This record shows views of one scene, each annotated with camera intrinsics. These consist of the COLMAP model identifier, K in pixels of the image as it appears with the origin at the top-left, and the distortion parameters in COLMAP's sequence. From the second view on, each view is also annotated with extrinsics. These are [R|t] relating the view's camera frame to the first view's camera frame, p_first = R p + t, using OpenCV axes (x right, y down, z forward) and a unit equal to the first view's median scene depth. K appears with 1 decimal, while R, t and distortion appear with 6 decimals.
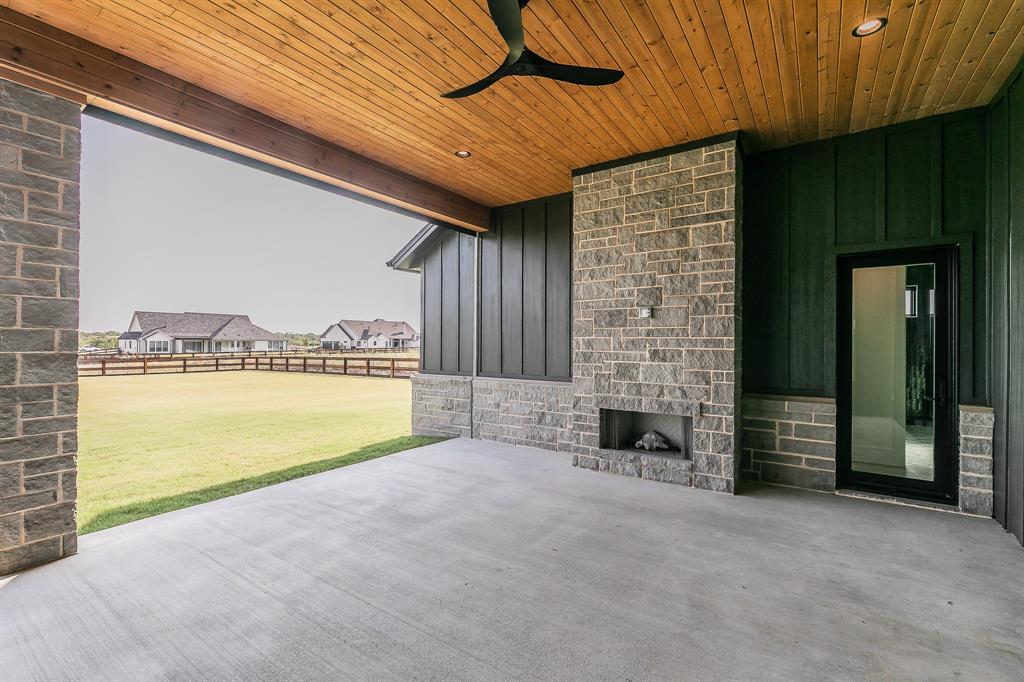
lens RADIAL K [[446.3, 0, 508.9], [0, 446.3, 343.1], [0, 0, 1]] dist [0.000683, -0.000480]
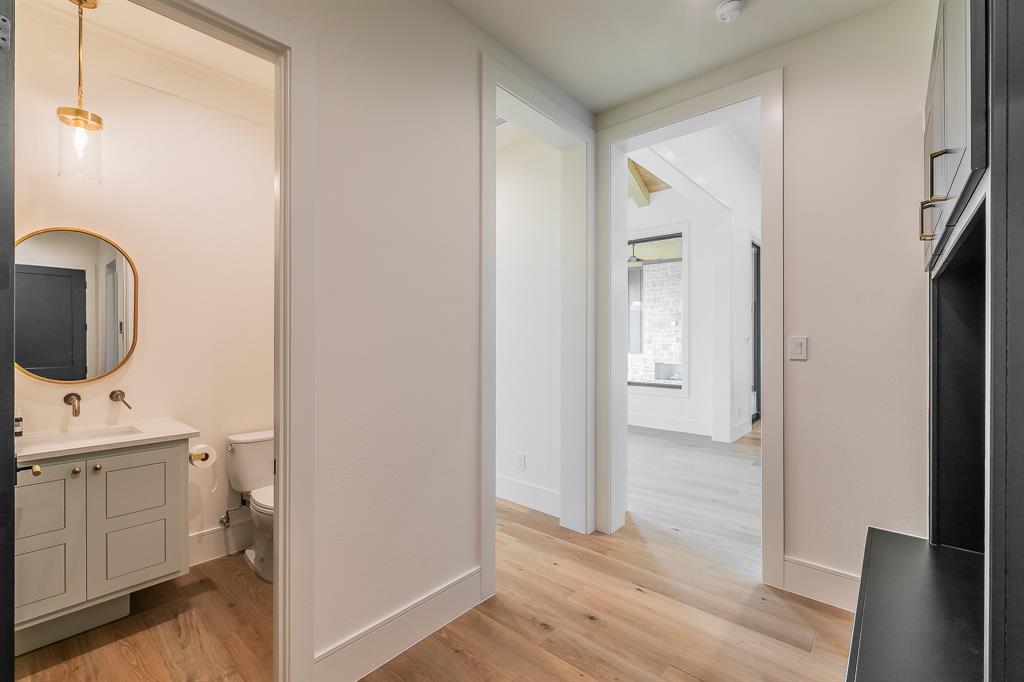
lens RADIAL K [[446.3, 0, 508.7], [0, 446.3, 338.7], [0, 0, 1]] dist [0.000683, -0.000480]
pose [[0.990692, -0.001177, -0.136121, -0.248050], [0.001365, 0.999998, 0.001289, 0.012527], [0.136119, -0.001463, 0.990691, -1.480059]]
